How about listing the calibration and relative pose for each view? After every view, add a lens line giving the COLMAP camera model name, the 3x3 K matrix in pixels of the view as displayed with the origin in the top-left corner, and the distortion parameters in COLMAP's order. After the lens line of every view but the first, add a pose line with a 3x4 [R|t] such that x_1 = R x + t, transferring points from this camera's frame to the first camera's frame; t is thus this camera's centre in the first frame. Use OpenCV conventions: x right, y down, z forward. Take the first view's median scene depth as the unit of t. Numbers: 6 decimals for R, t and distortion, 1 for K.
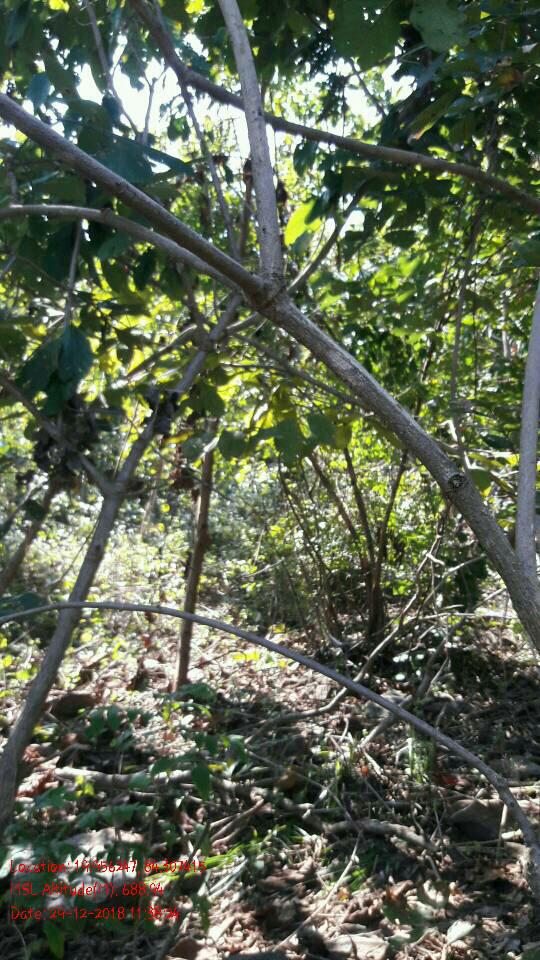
lens RADIAL K [[760.5, 0, 270.0], [0, 760.5, 480.0], [0, 0, 1]] dist [0.006475, 0.002772]
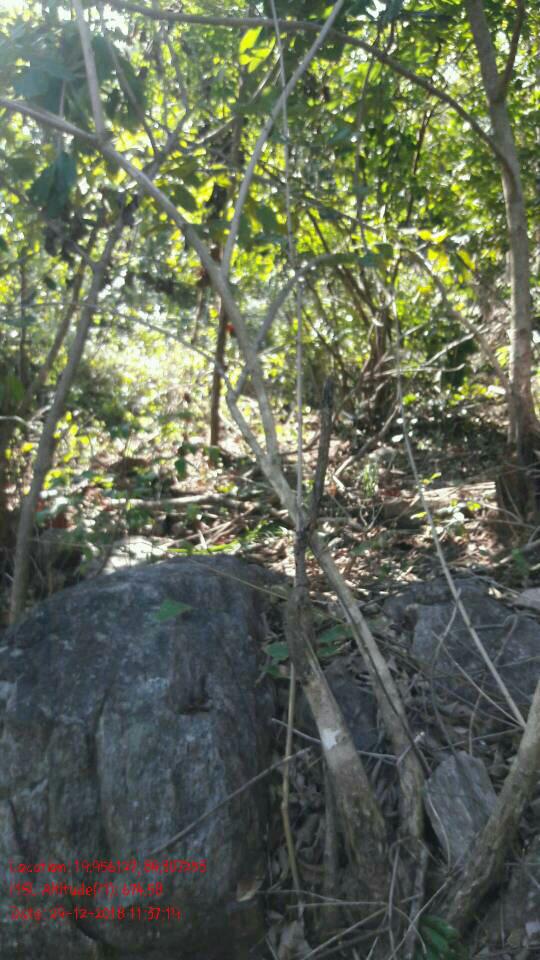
lens RADIAL K [[760.5, 0, 270.0], [0, 760.5, 480.0], [0, 0, 1]] dist [0.006475, 0.002772]
pose [[0.993738, -0.021823, -0.109584, 0.128602], [0.047350, 0.970576, 0.236093, 0.036069], [0.101207, -0.239803, 0.965532, -0.234642]]
